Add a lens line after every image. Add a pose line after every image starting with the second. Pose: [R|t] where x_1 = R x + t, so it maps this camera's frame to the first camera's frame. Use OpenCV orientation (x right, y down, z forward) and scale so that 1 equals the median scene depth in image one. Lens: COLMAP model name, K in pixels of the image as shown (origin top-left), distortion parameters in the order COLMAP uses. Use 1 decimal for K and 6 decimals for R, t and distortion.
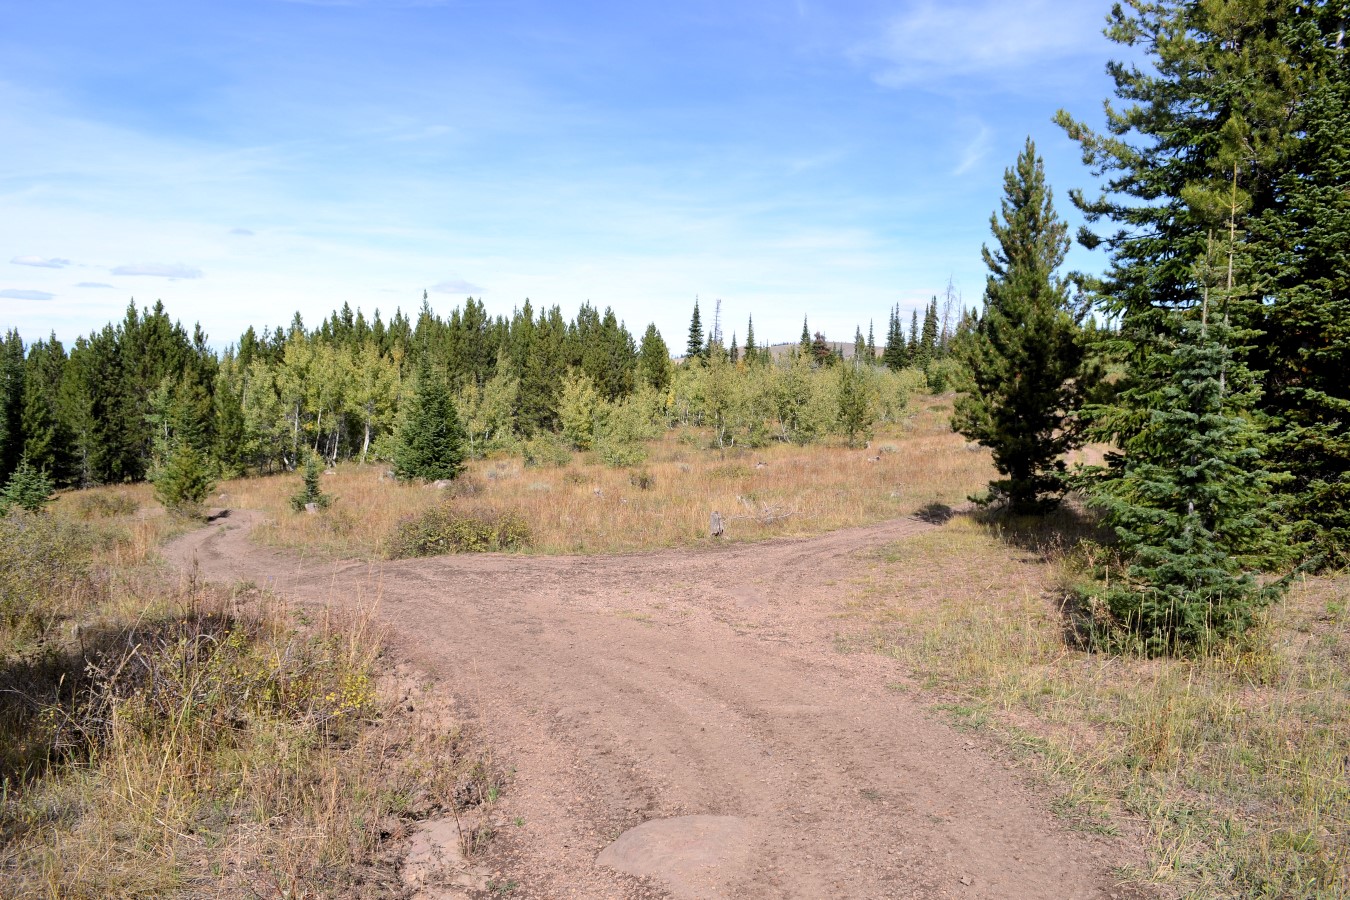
lens RADIAL K [[1083.7, 0, 675.0], [0, 1083.7, 450.0], [0, 0, 1]] dist [-0.085036, 0.009942]
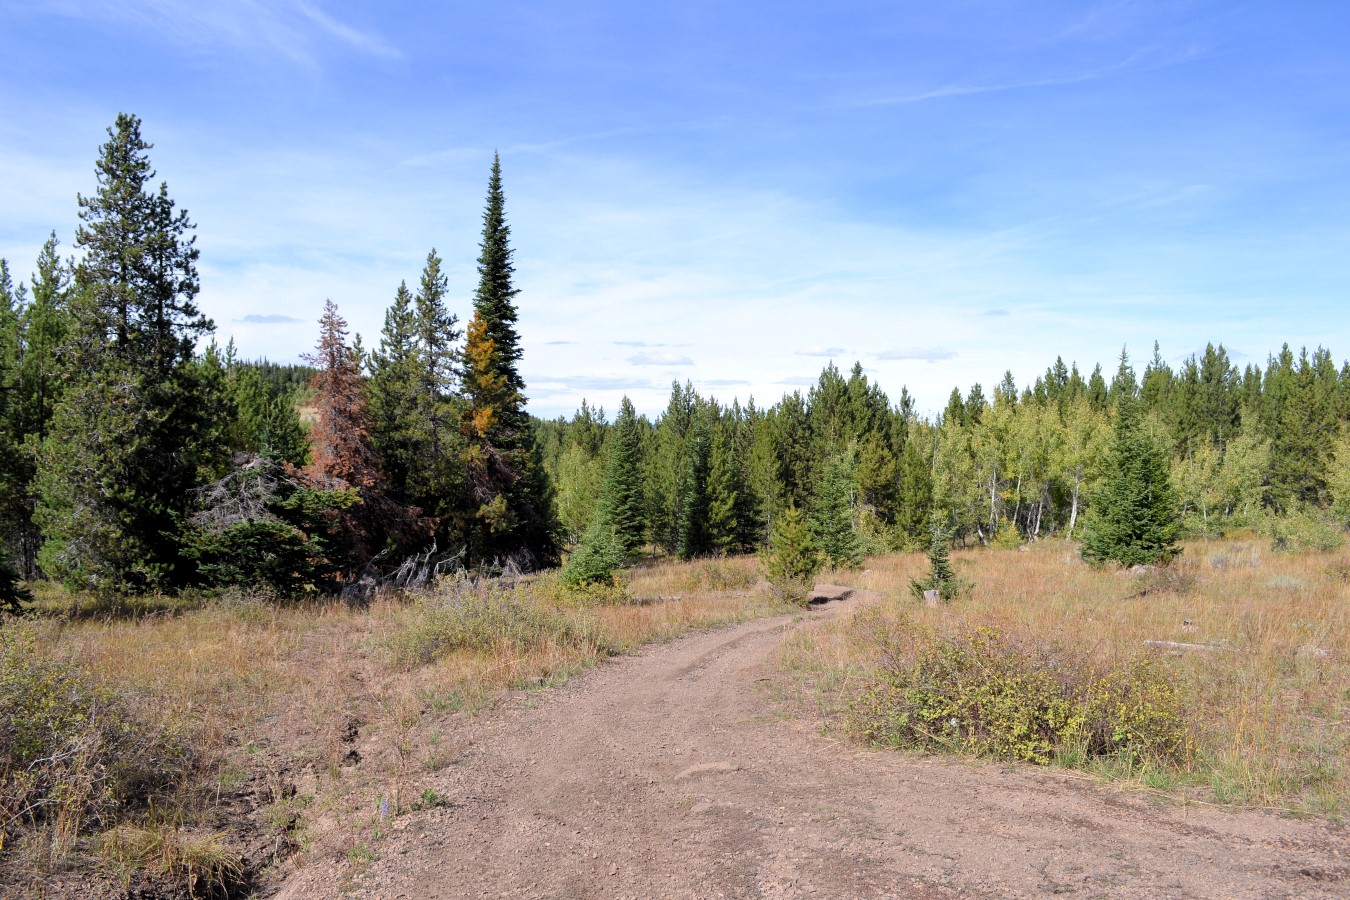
lens RADIAL K [[1083.7, 0, 675.0], [0, 1083.7, 450.0], [0, 0, 1]] dist [-0.085036, 0.009942]
pose [[0.784232, -0.011897, -0.620354, -0.009020], [-0.031295, 0.997785, -0.058698, 0.001260], [0.619679, 0.065446, 0.782122, 0.144484]]
